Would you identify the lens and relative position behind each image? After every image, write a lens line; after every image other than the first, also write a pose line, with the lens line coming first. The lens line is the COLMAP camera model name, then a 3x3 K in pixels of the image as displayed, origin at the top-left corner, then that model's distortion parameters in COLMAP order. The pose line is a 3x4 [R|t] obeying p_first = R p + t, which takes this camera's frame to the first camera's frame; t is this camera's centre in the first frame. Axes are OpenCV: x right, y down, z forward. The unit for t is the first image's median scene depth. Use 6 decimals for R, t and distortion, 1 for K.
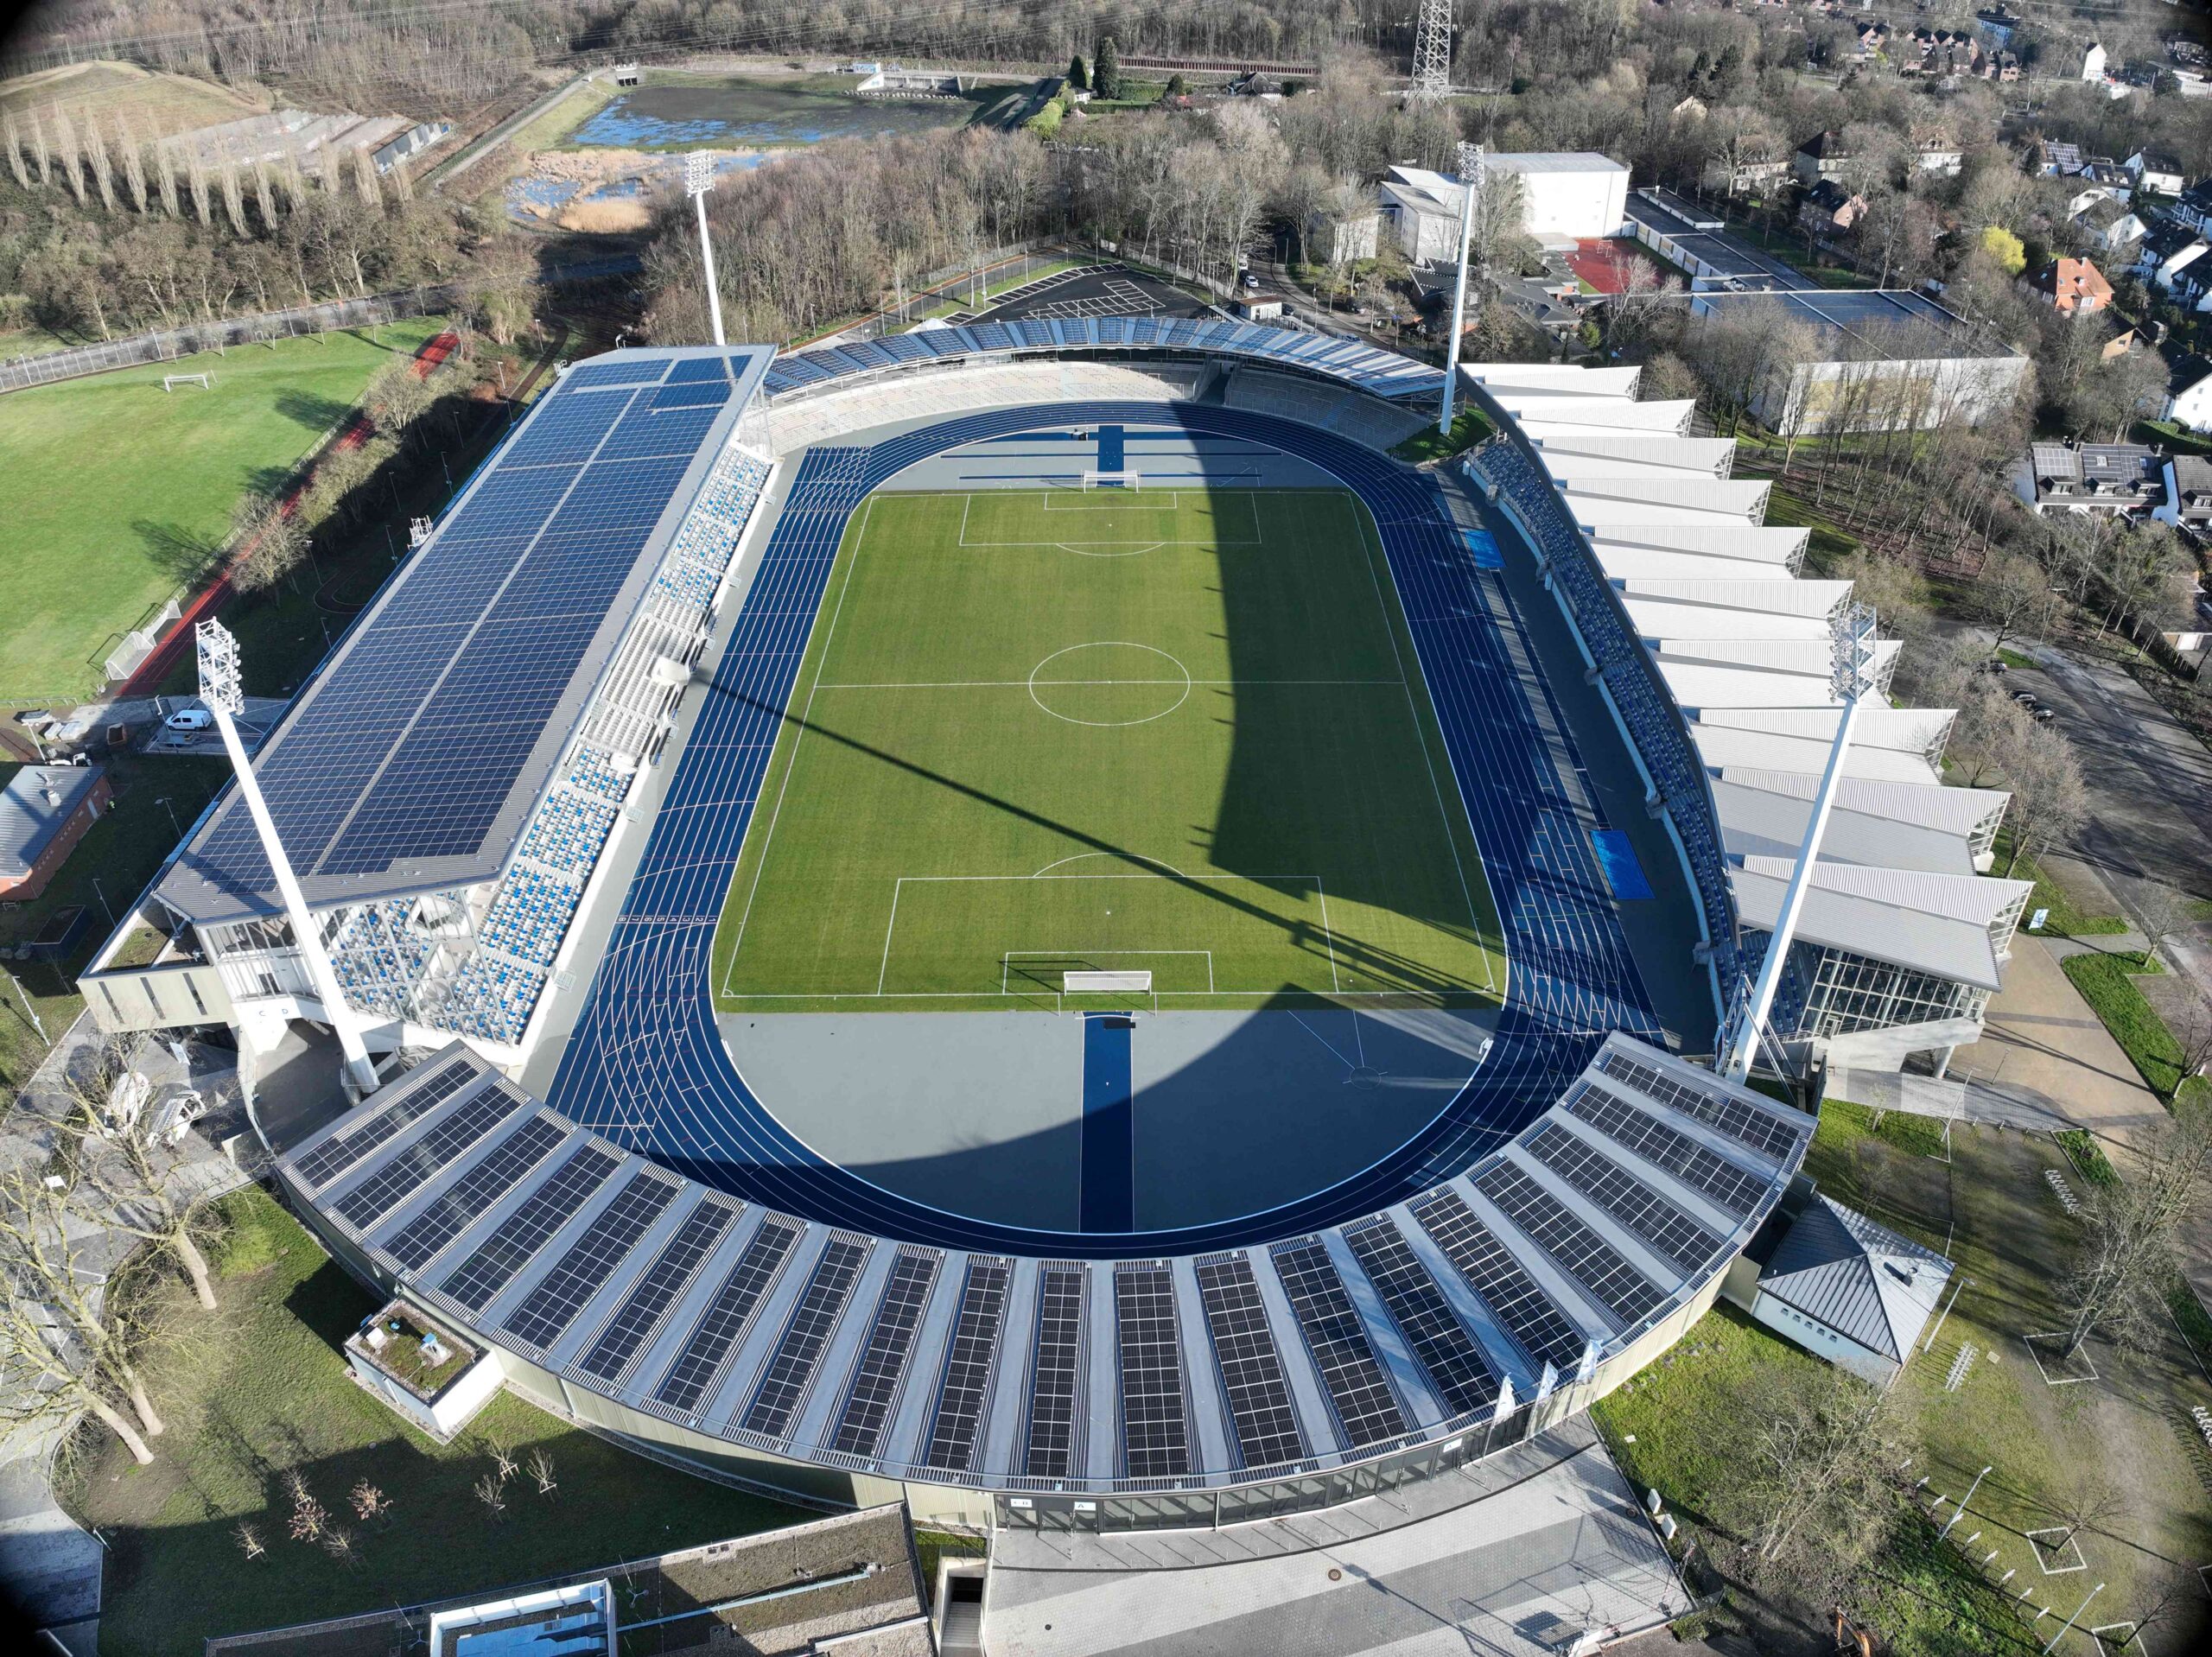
lens RADIAL K [[1563.4, 0, 1106.0], [0, 1563.4, 828.5], [0, 0, 1]] dist [-0.107521, -0.011584]
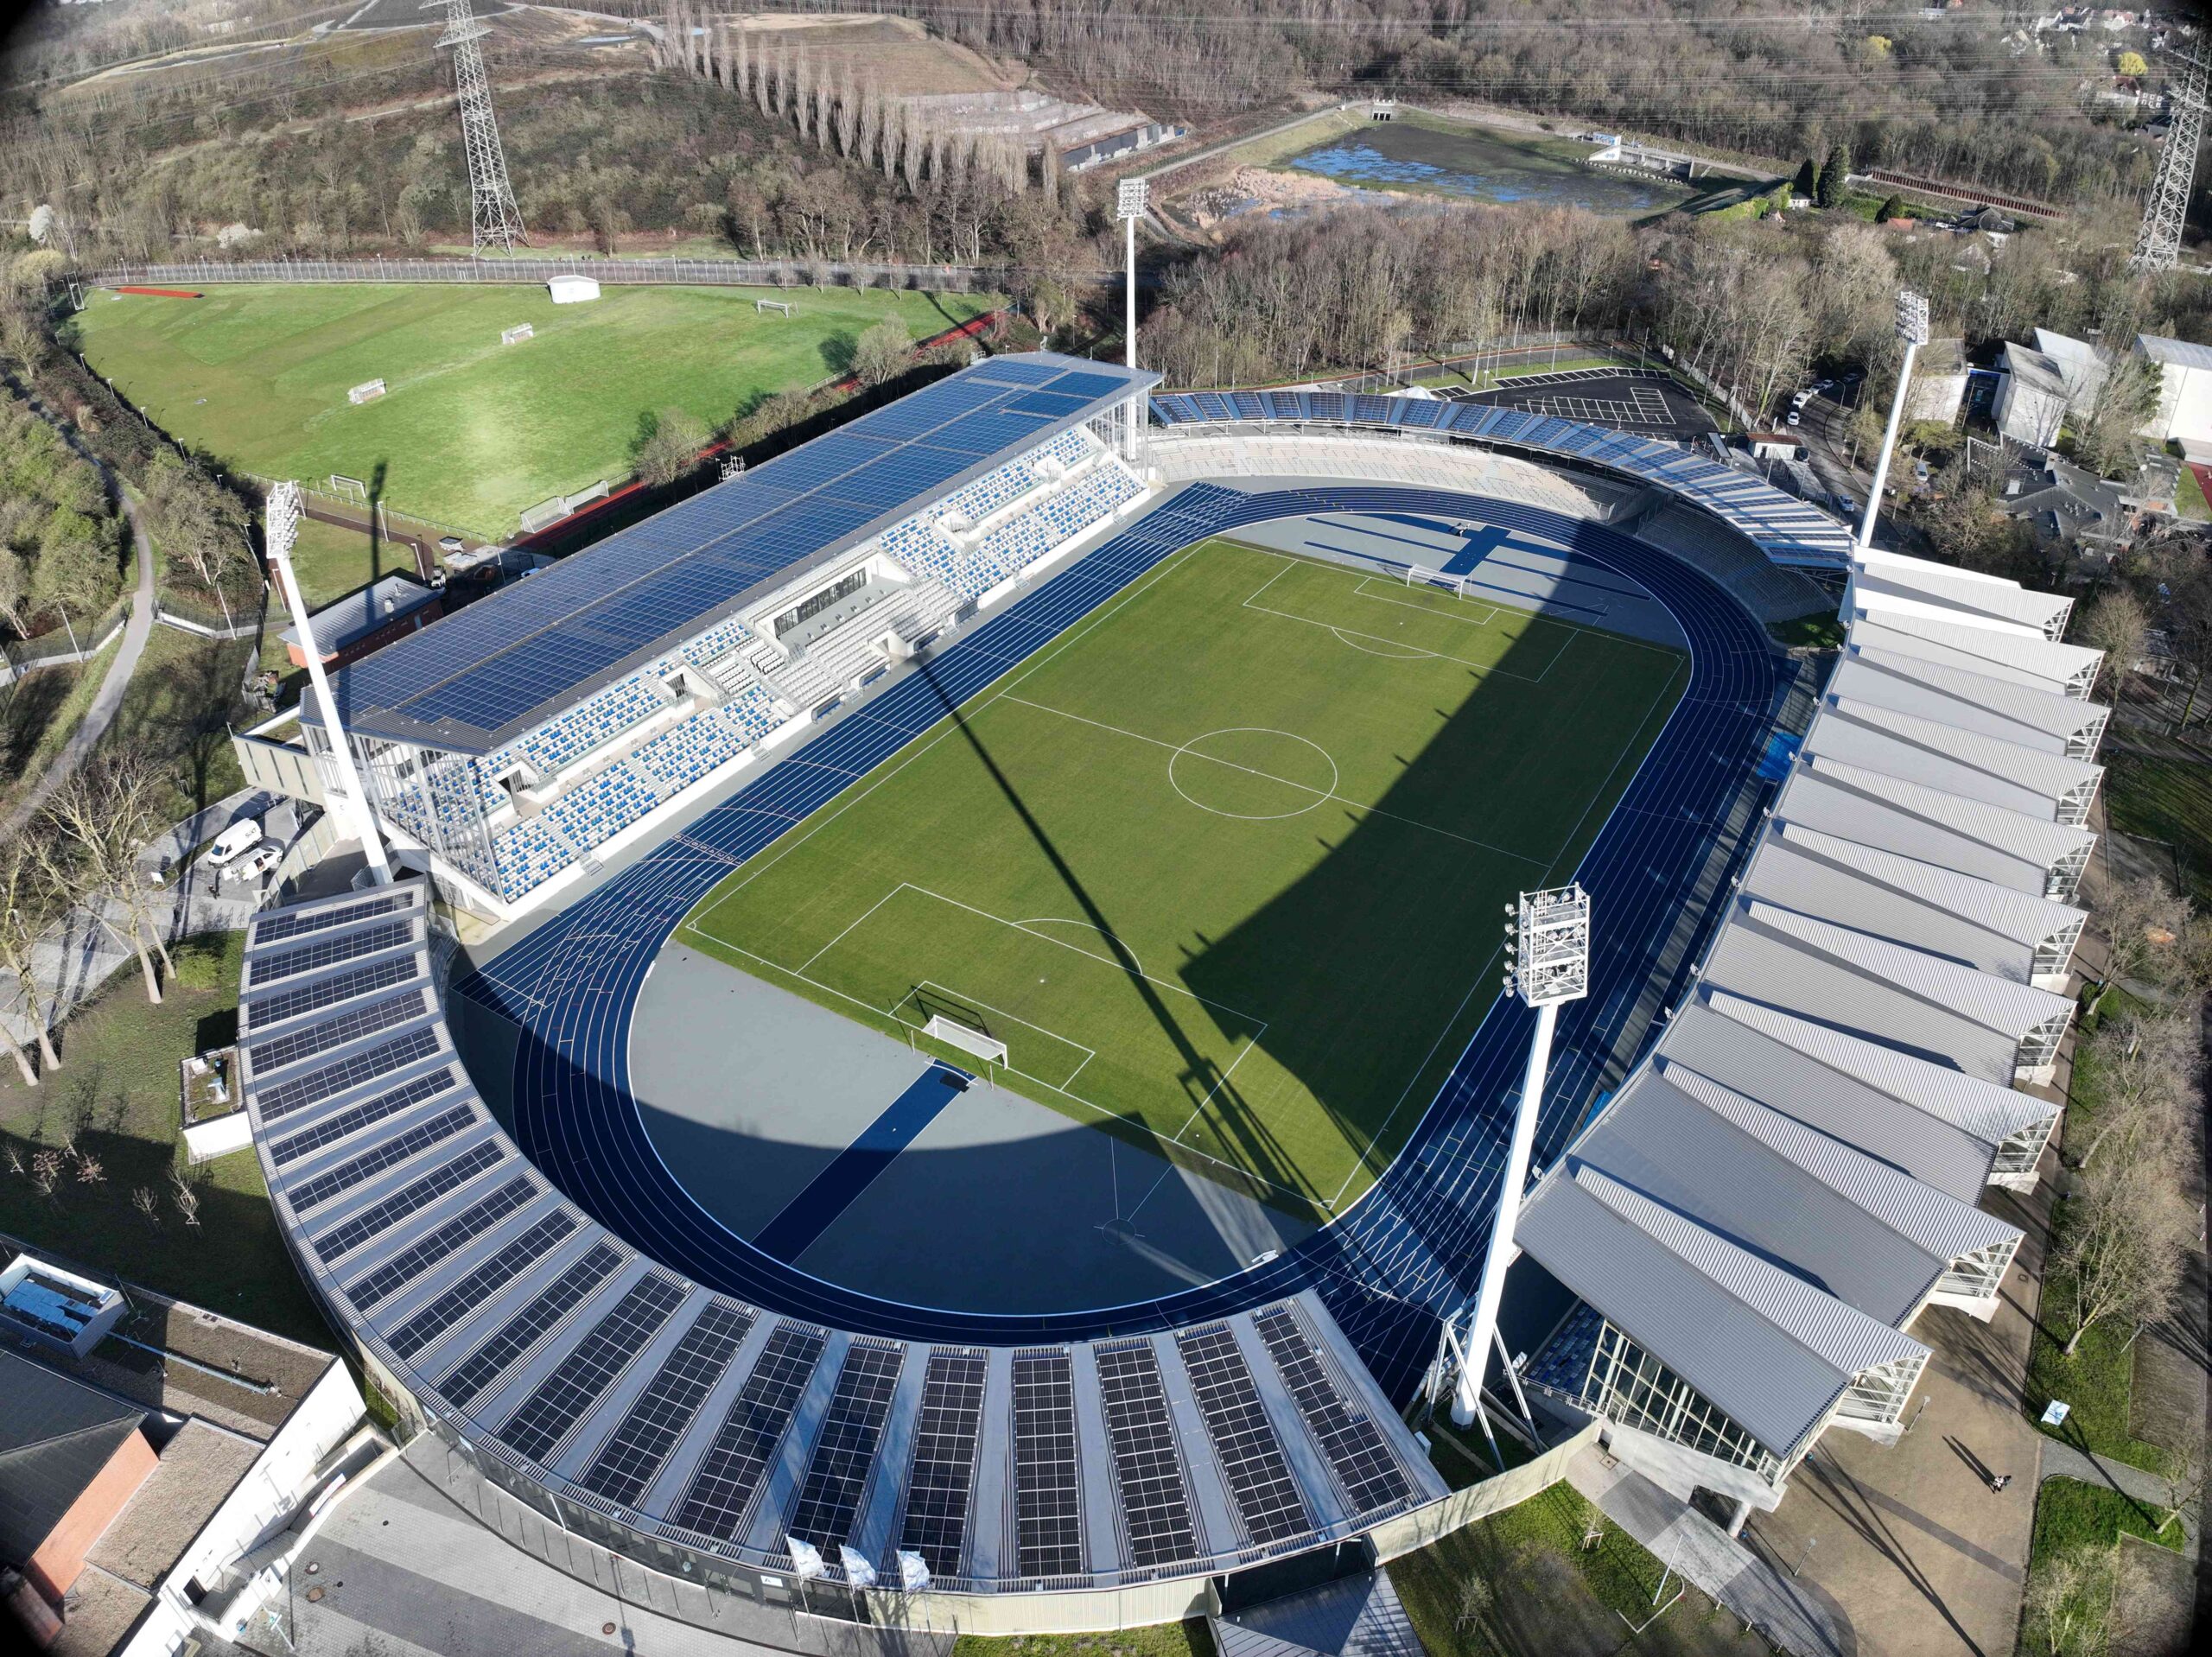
lens RADIAL K [[1563.4, 0, 1106.0], [0, 1563.4, 828.5], [0, 0, 1]] dist [-0.107521, -0.011584]
pose [[0.850944, 0.299135, -0.431755, 0.449263], [-0.310914, 0.949373, 0.044978, -0.097427], [0.423351, 0.095965, 0.900869, 0.134129]]
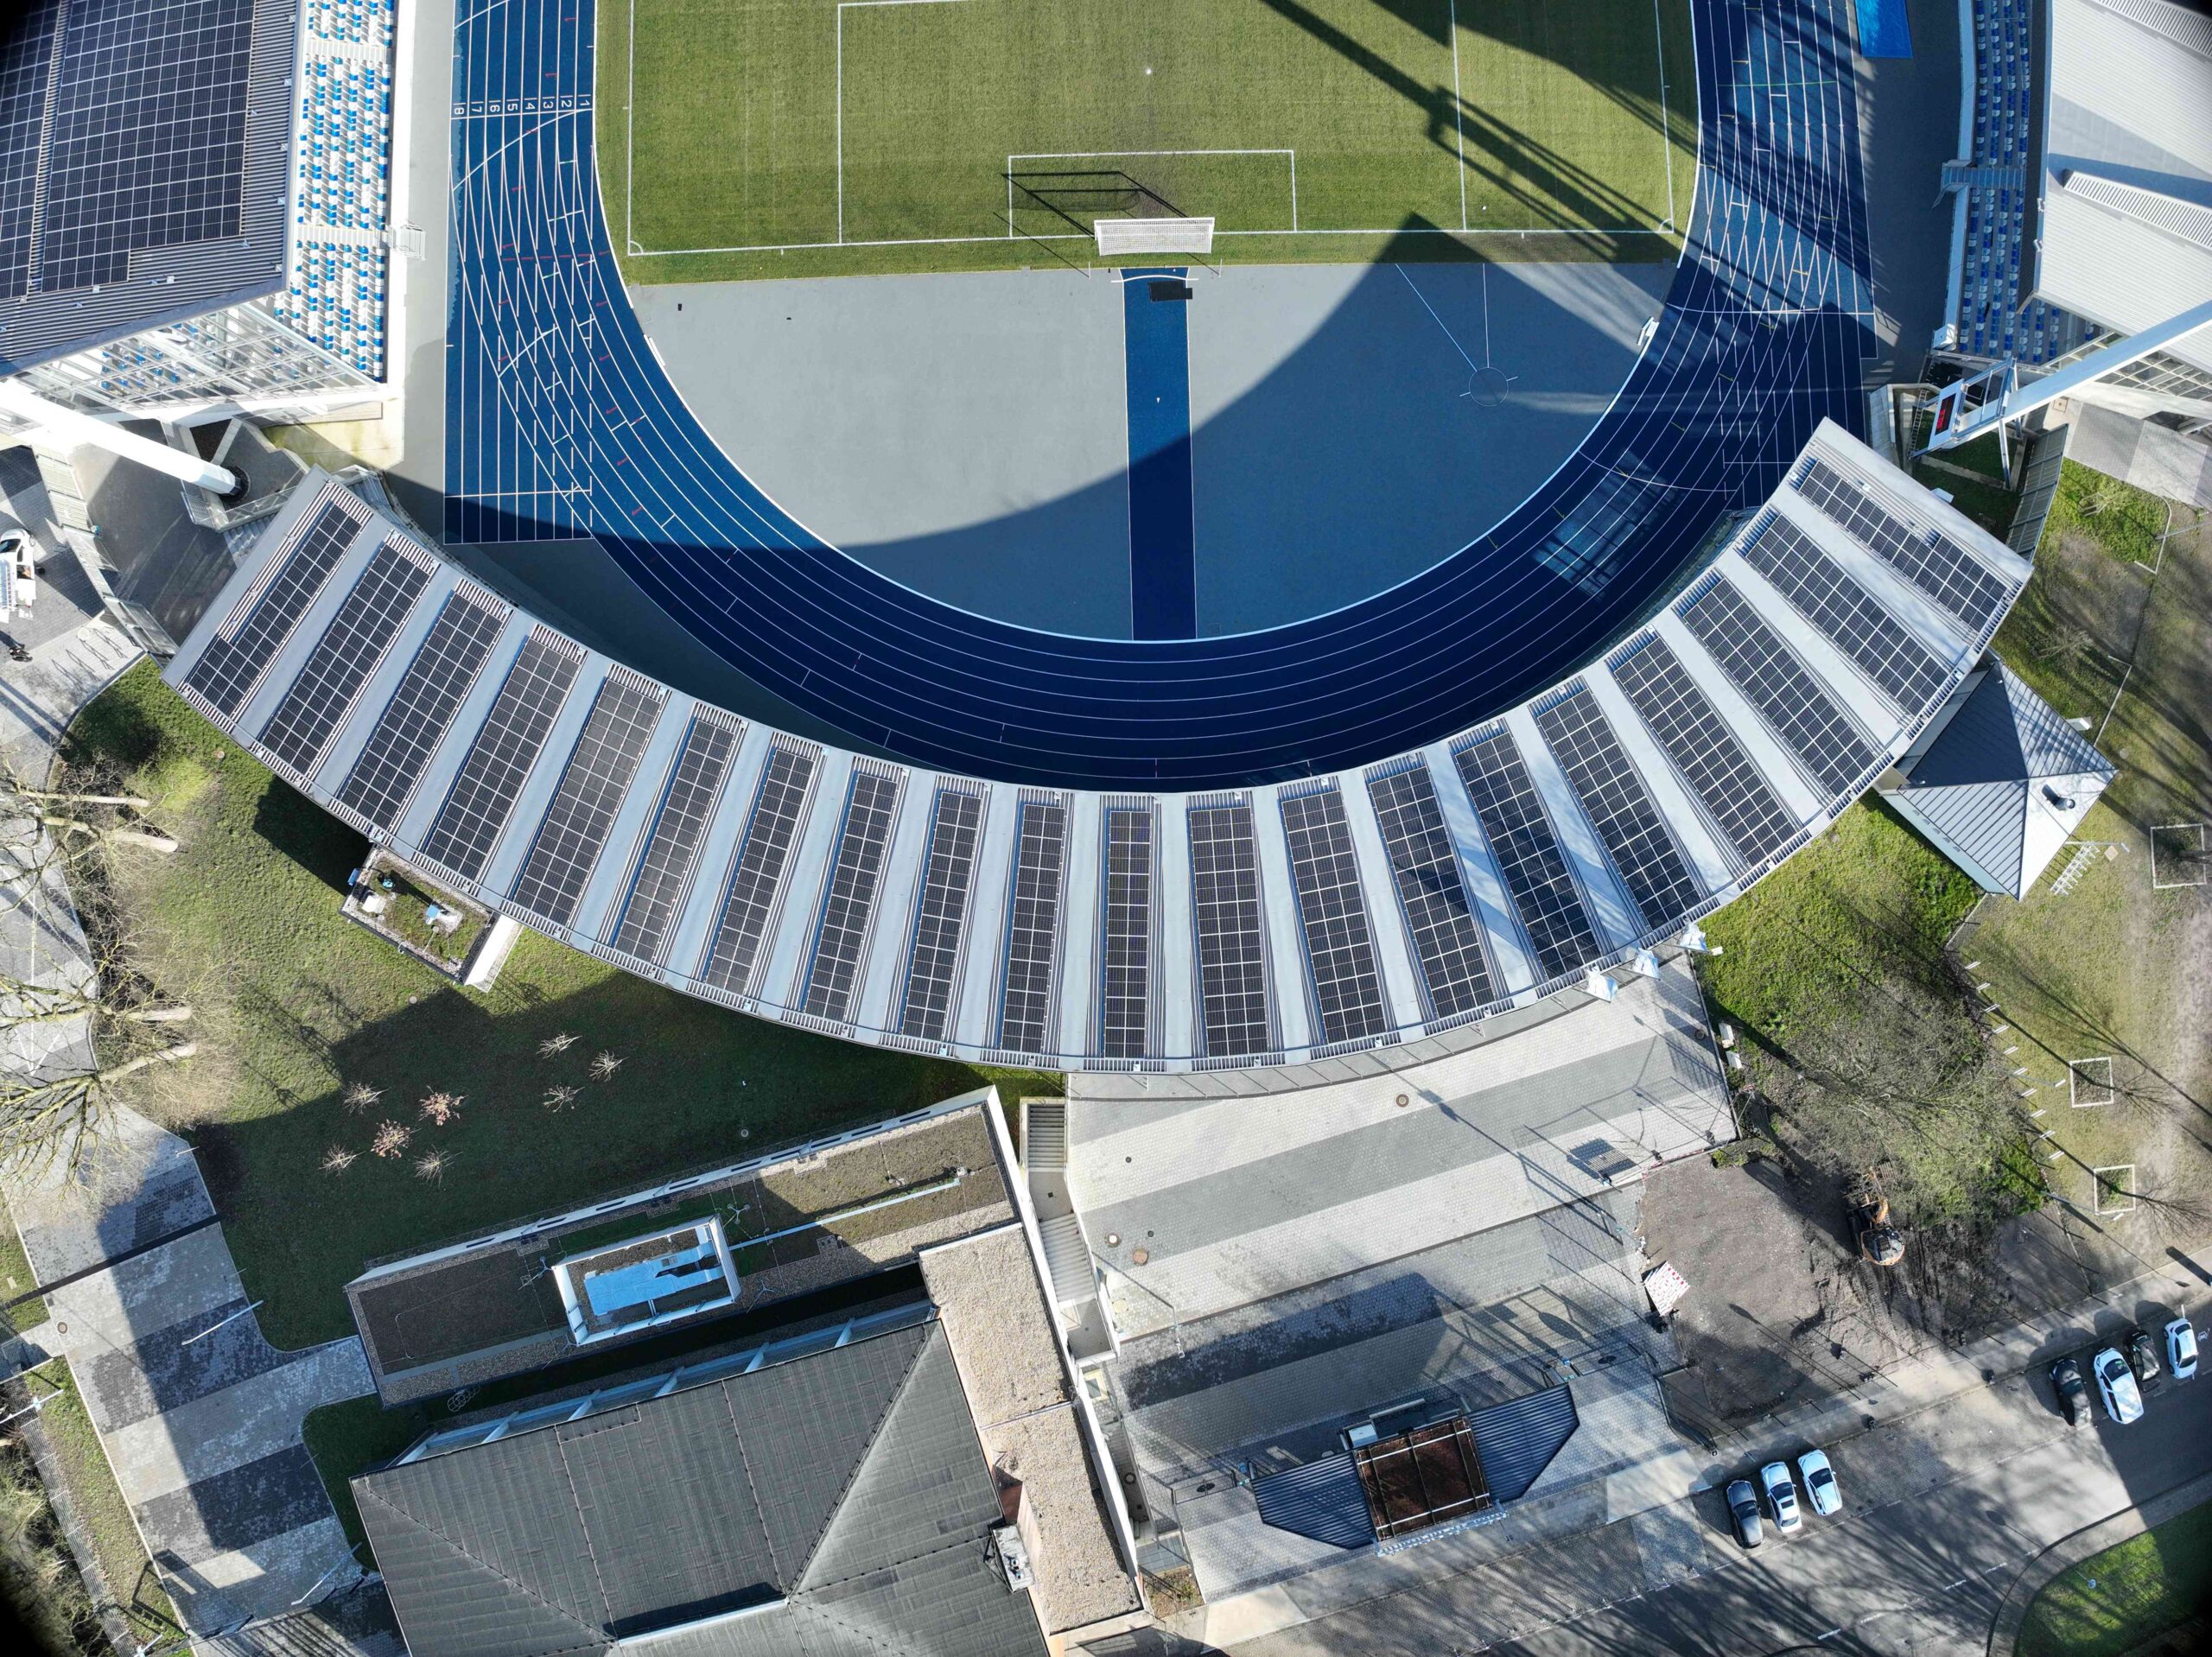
lens RADIAL K [[1563.4, 0, 1106.0], [0, 1563.4, 828.5], [0, 0, 1]] dist [-0.107521, -0.011584]
pose [[0.999483, -0.030943, 0.008707, -0.035486], [0.011451, 0.595833, 0.803027, -0.304040], [-0.030036, -0.802512, 0.595880, 0.340542]]
